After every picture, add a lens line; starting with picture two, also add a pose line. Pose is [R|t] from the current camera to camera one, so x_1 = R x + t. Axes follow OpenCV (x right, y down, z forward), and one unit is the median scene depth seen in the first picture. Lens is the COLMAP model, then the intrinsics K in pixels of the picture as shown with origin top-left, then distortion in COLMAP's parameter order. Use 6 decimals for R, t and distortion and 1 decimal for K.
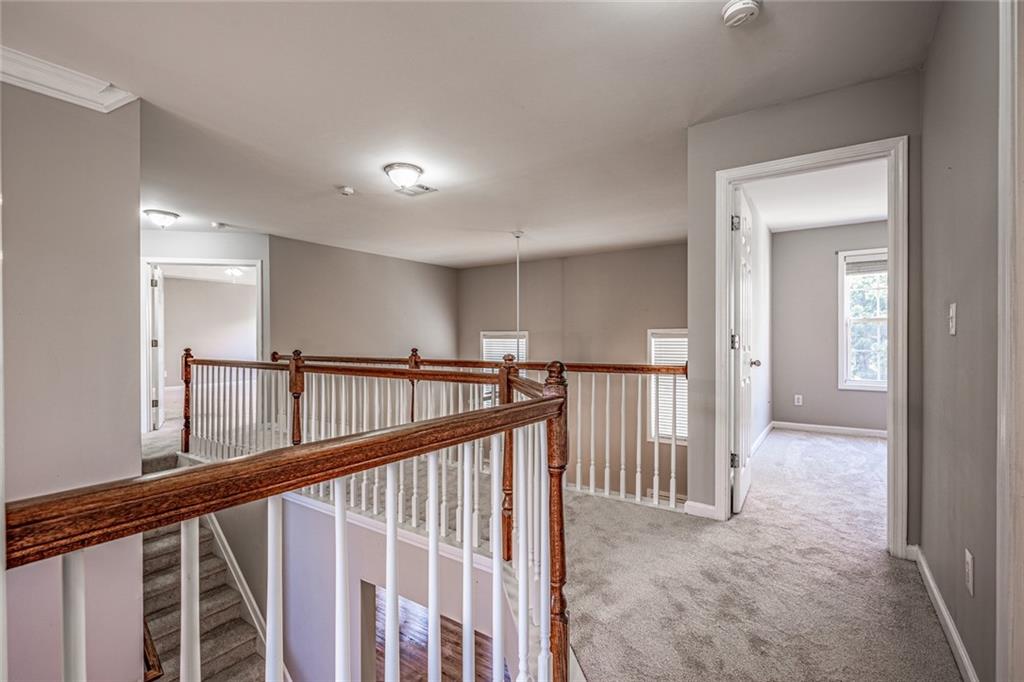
lens RADIAL K [[467.8, 0, 512.0], [0, 467.8, 341.0], [0, 0, 1]] dist [-0.004916, 0.000012]
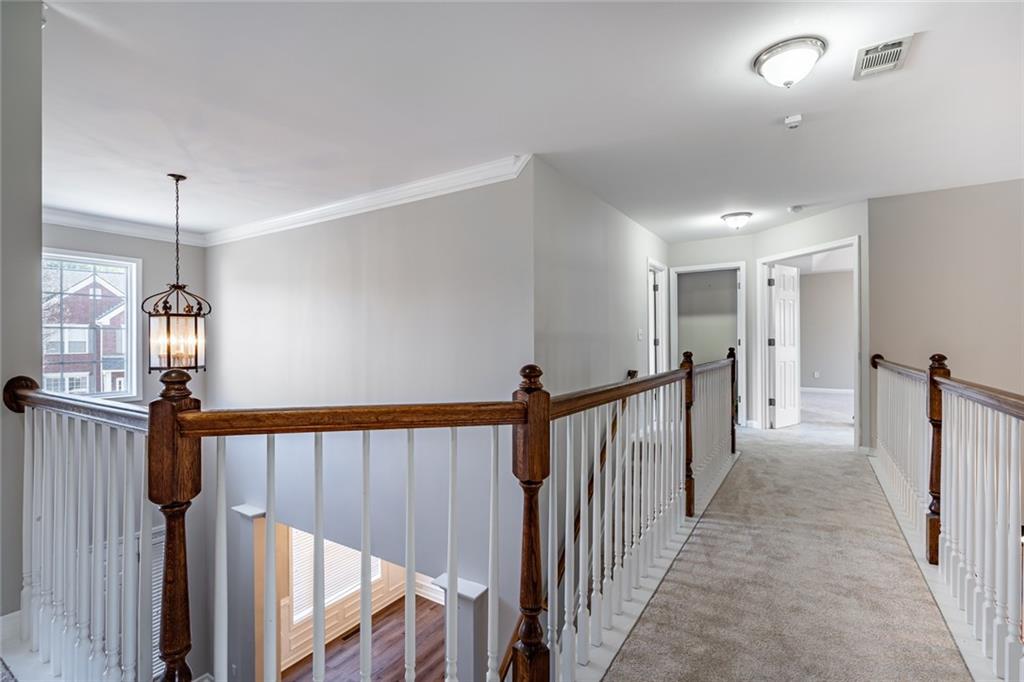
lens RADIAL K [[467.8, 0, 512.0], [0, 467.8, 341.0], [0, 0, 1]] dist [-0.004916, 0.000012]
pose [[0.036702, 0.001930, -0.999324, 0.226410], [0.005565, 0.999982, 0.002136, -0.002624], [0.999311, -0.005640, 0.036691, 0.407144]]
